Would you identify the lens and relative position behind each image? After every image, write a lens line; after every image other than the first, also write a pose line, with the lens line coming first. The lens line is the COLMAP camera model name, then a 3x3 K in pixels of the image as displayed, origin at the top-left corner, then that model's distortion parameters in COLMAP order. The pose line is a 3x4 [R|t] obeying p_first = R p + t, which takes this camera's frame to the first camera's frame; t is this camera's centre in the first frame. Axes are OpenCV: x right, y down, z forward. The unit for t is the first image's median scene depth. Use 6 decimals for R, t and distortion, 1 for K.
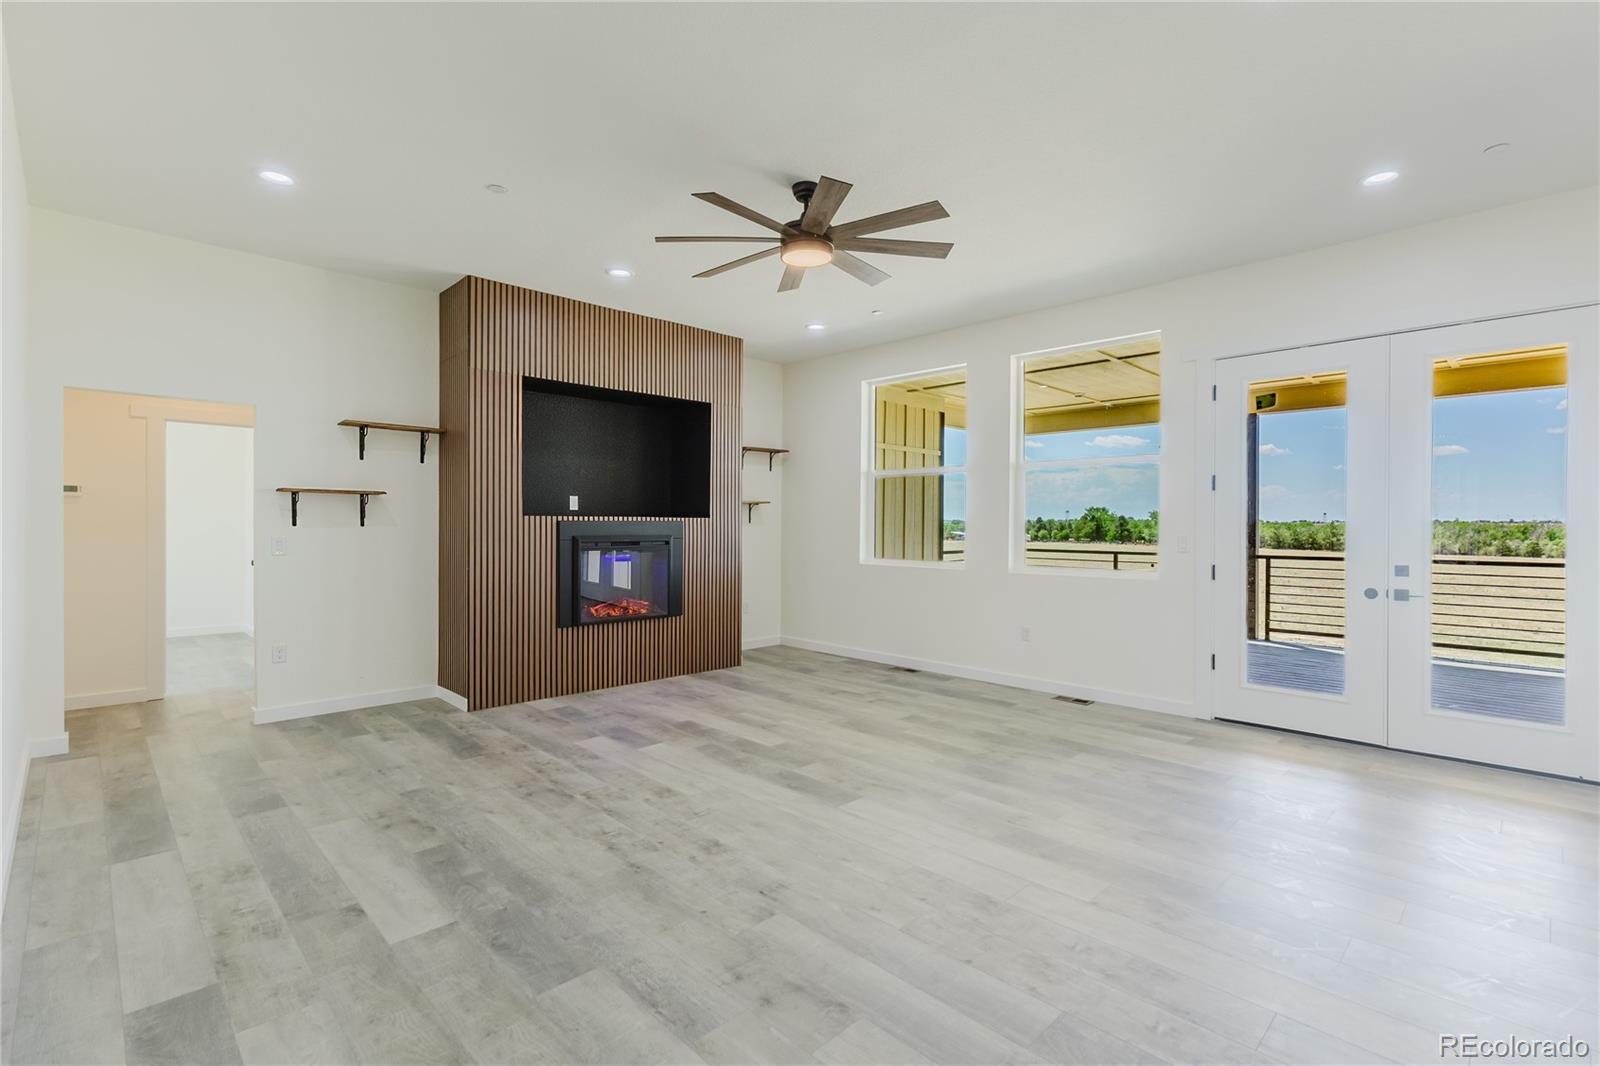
lens RADIAL K [[733.0, 0, 803.2], [0, 733.0, 531.3], [0, 0, 1]] dist [-0.007459, 0.001242]
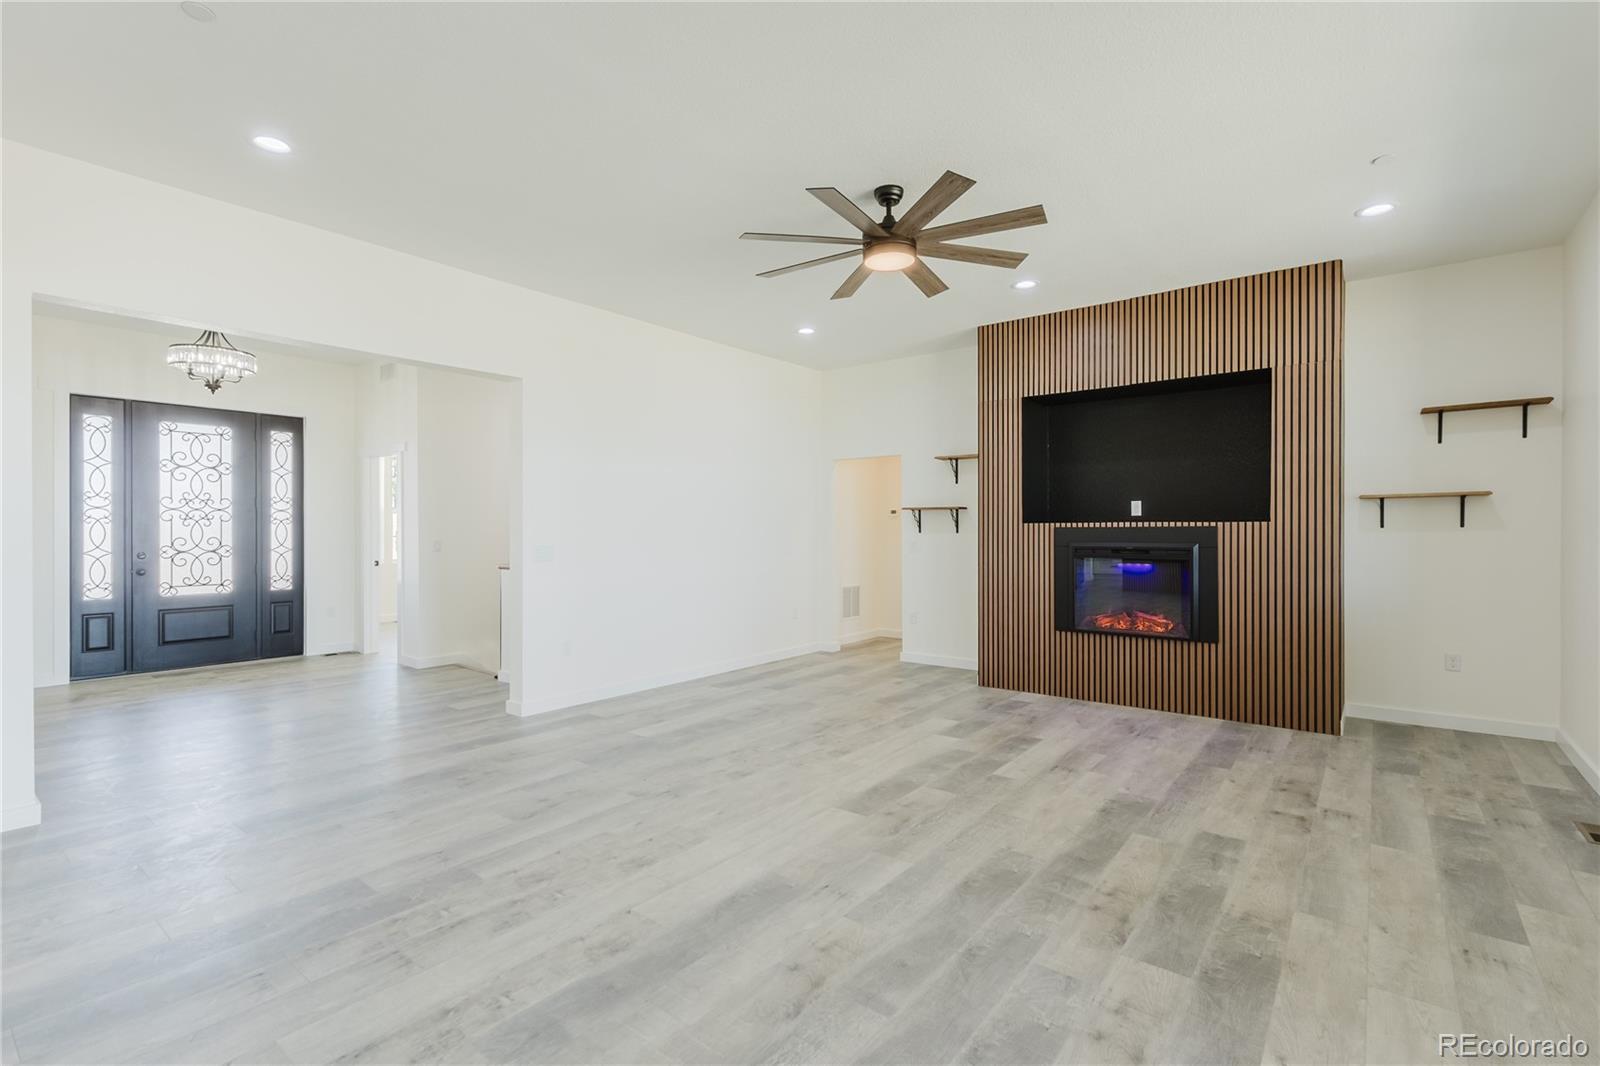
lens RADIAL K [[733.0, 0, 804.1], [0, 733.0, 534.3], [0, 0, 1]] dist [-0.007459, 0.001242]
pose [[0.119152, 0.000782, -0.992876, 0.786083], [-0.007303, 0.999973, -0.000089, -0.002241], [0.992849, 0.007262, 0.119154, 0.622198]]
